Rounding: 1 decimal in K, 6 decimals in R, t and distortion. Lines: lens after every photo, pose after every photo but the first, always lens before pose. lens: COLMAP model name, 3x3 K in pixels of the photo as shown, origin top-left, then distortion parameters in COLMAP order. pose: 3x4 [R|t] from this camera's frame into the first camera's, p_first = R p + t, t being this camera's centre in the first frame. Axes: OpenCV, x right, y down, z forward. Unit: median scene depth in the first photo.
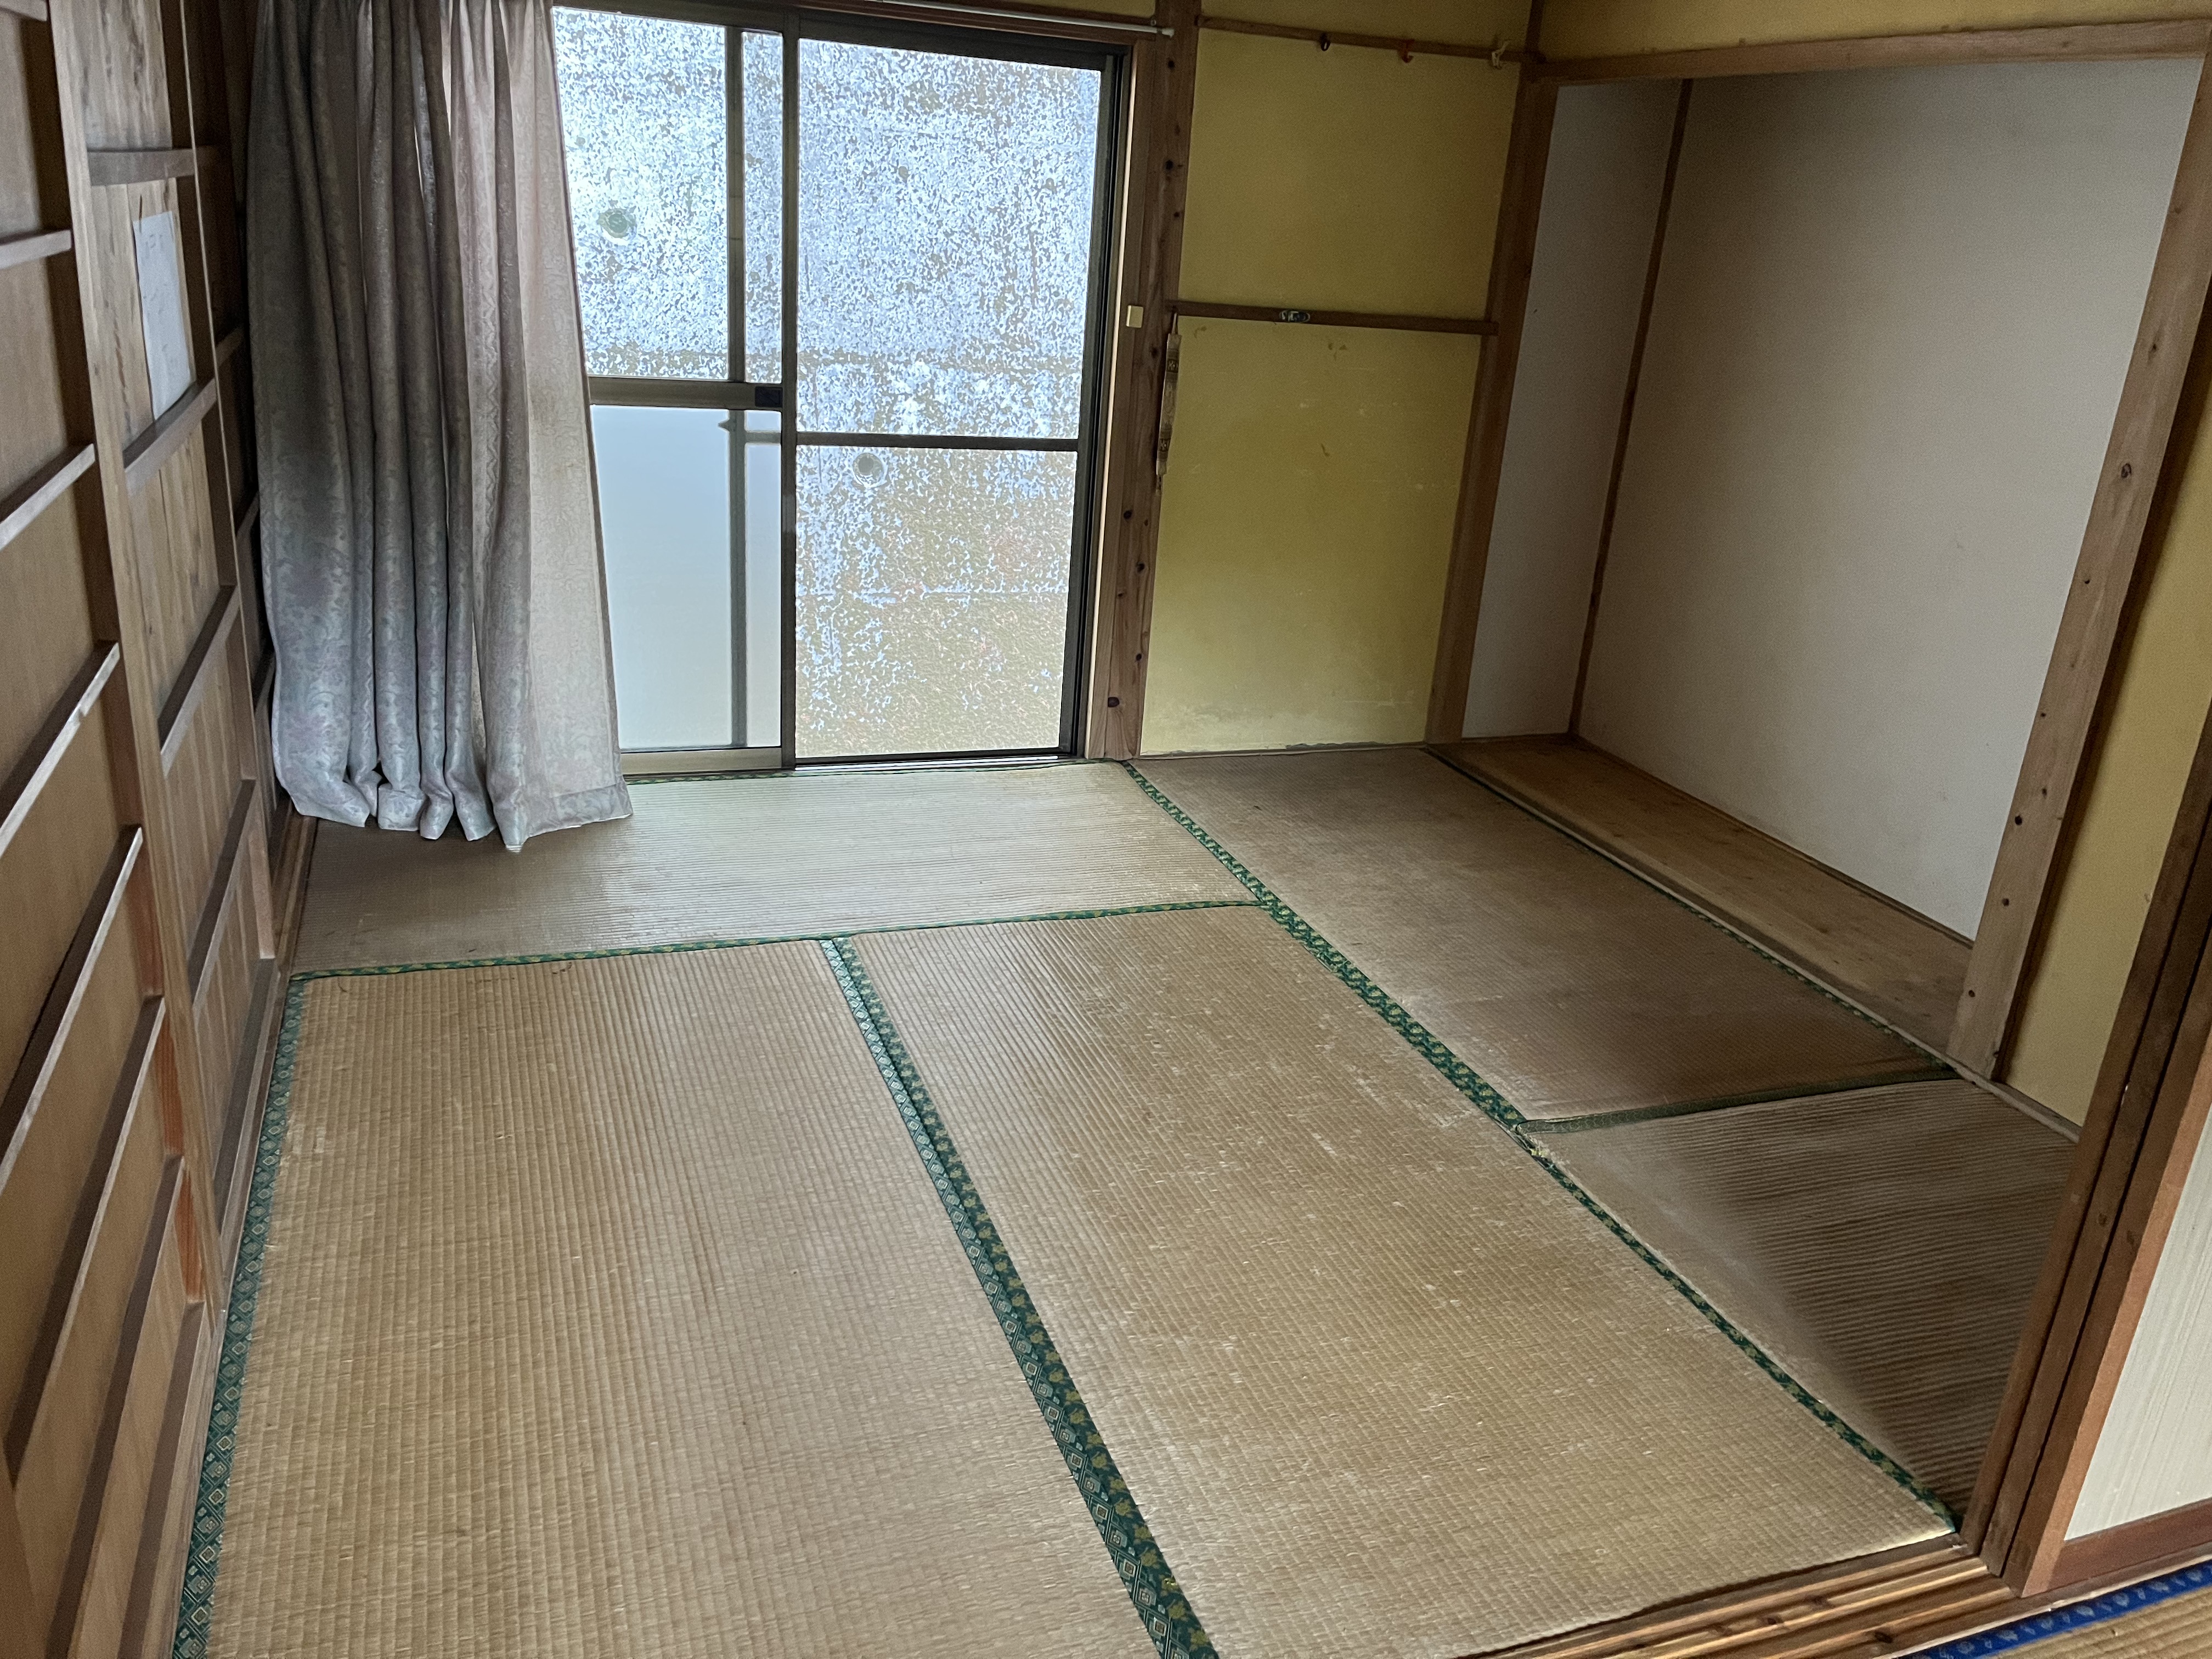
lens RADIAL K [[1670.7, 0, 1096.6], [0, 1670.7, 837.3], [0, 0, 1]] dist [0.054012, -0.079785]
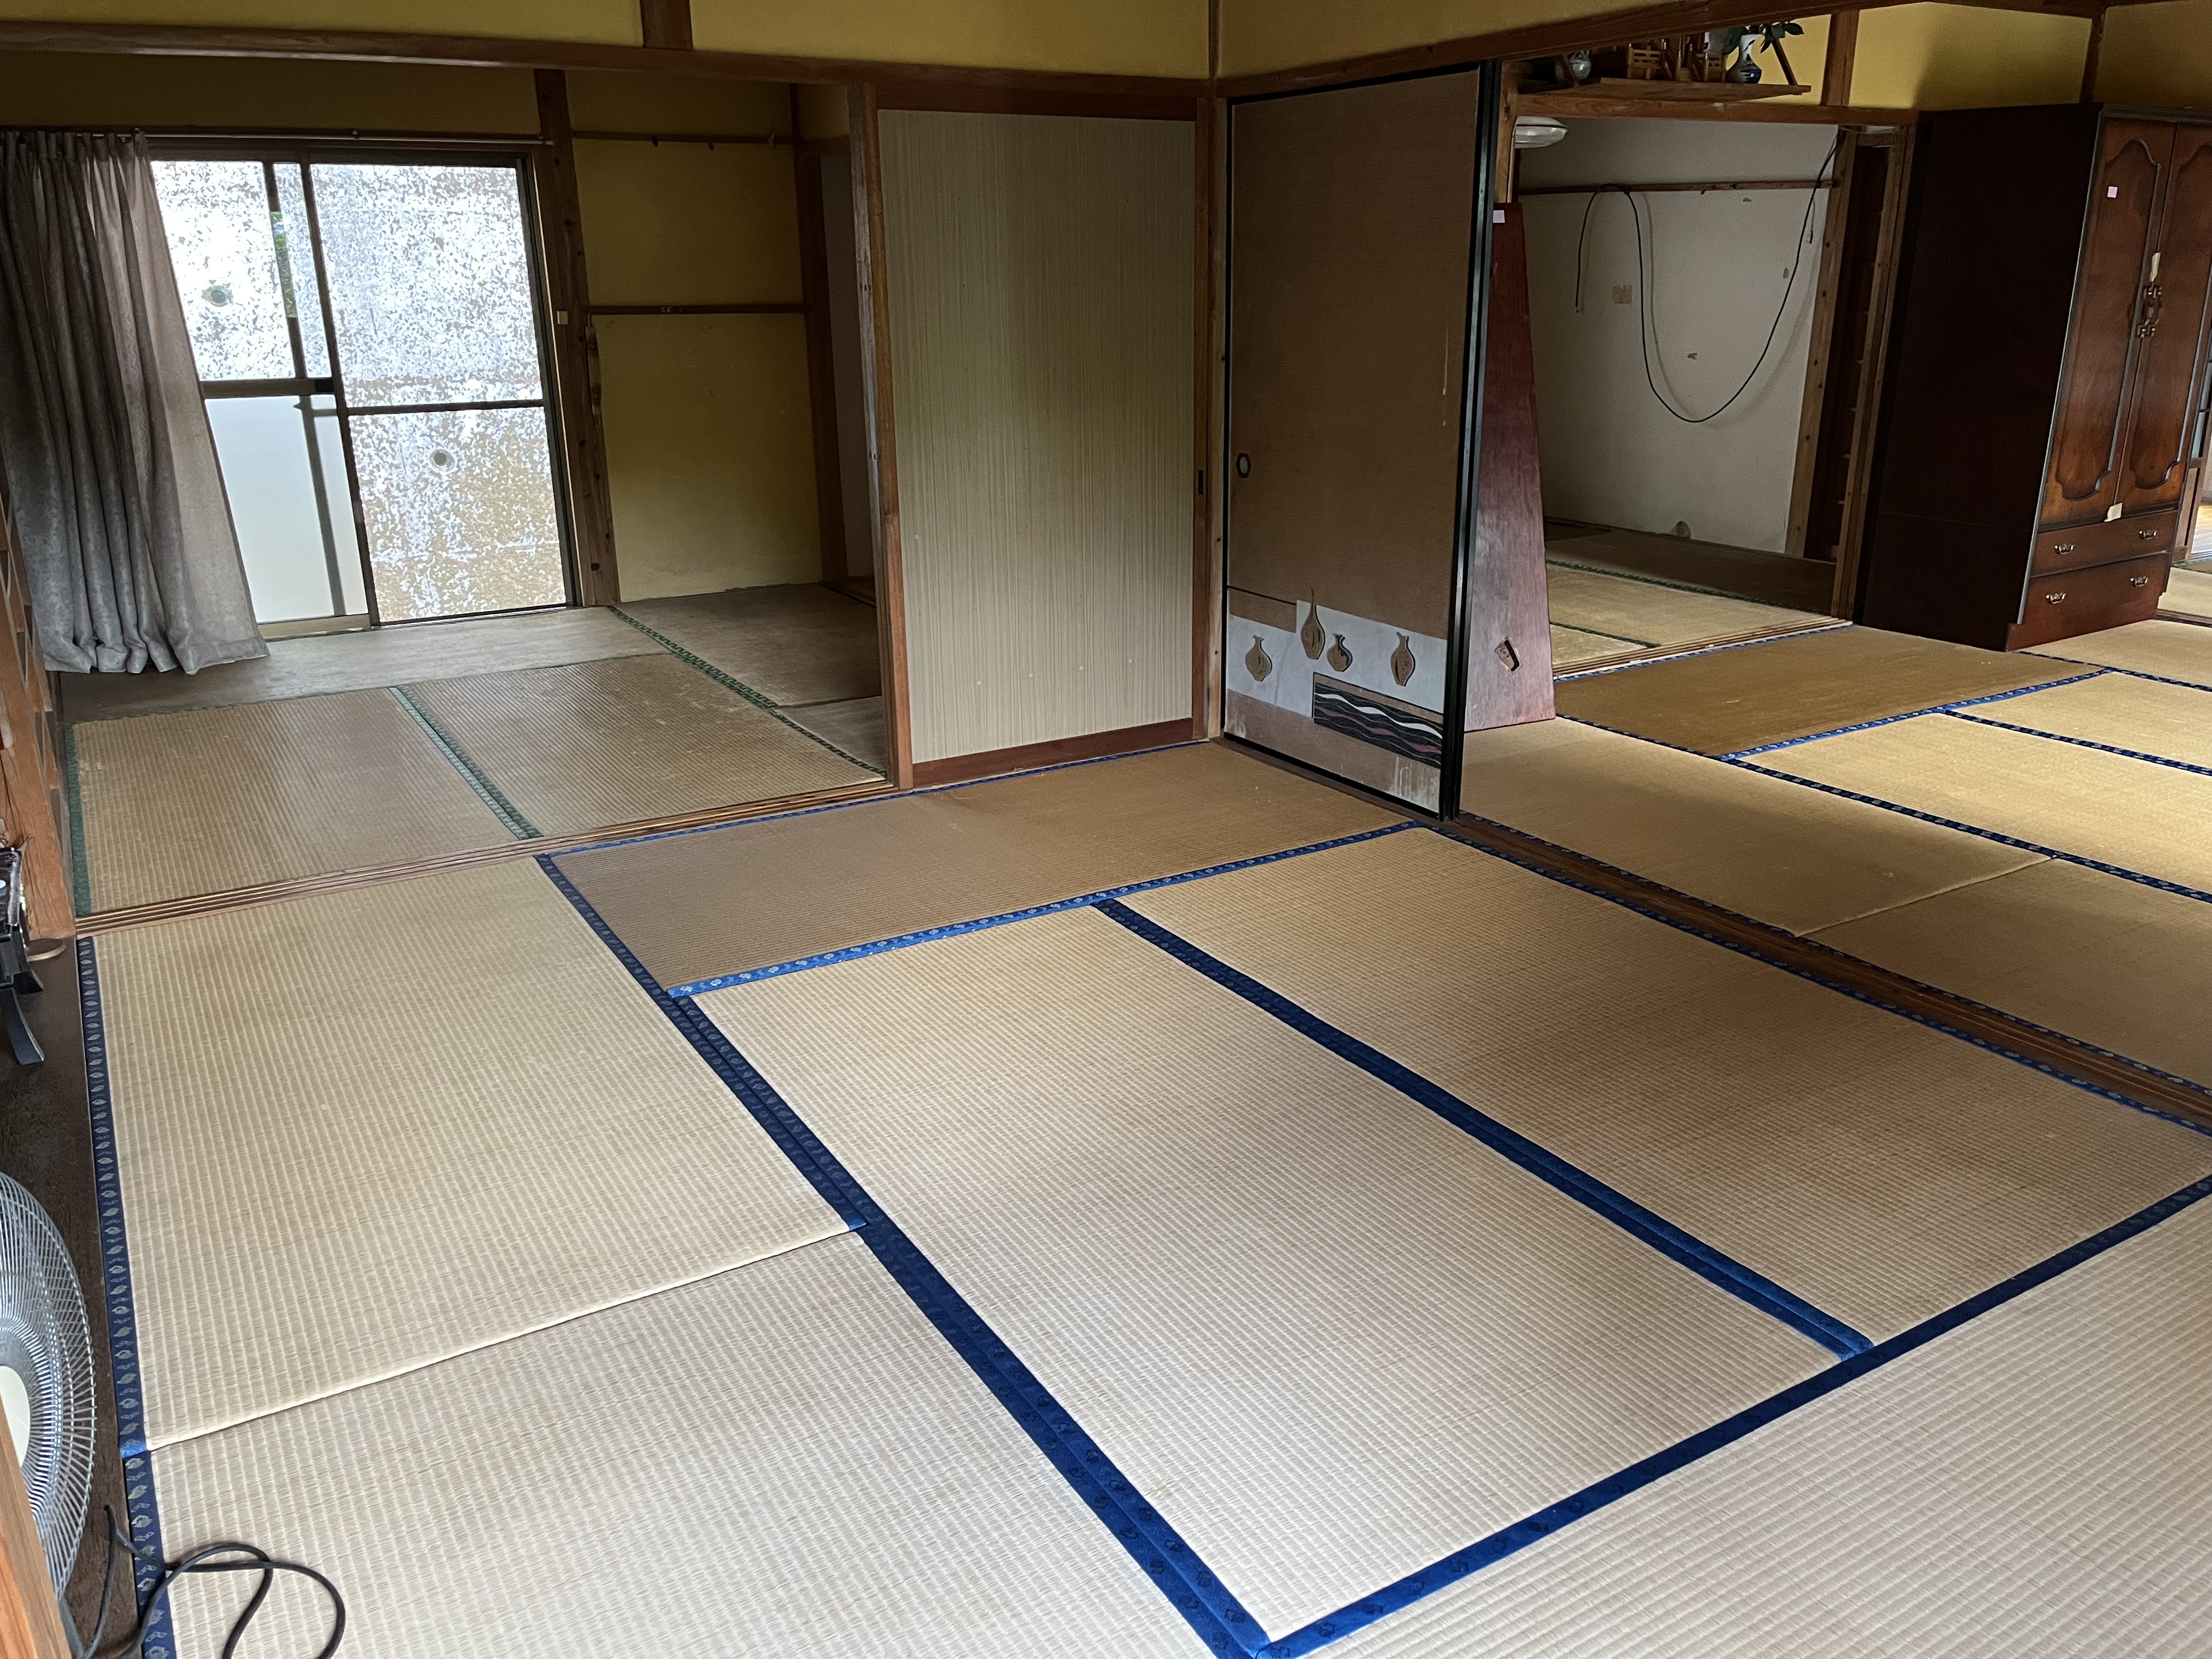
lens RADIAL K [[1670.7, 0, 1107.0], [0, 1670.7, 828.8], [0, 0, 1]] dist [0.054012, -0.079785]
pose [[0.977463, -0.138762, 0.159094, 0.213571], [0.142869, 0.989634, -0.014617, 0.277211], [-0.155417, 0.037017, 0.987155, -0.663574]]
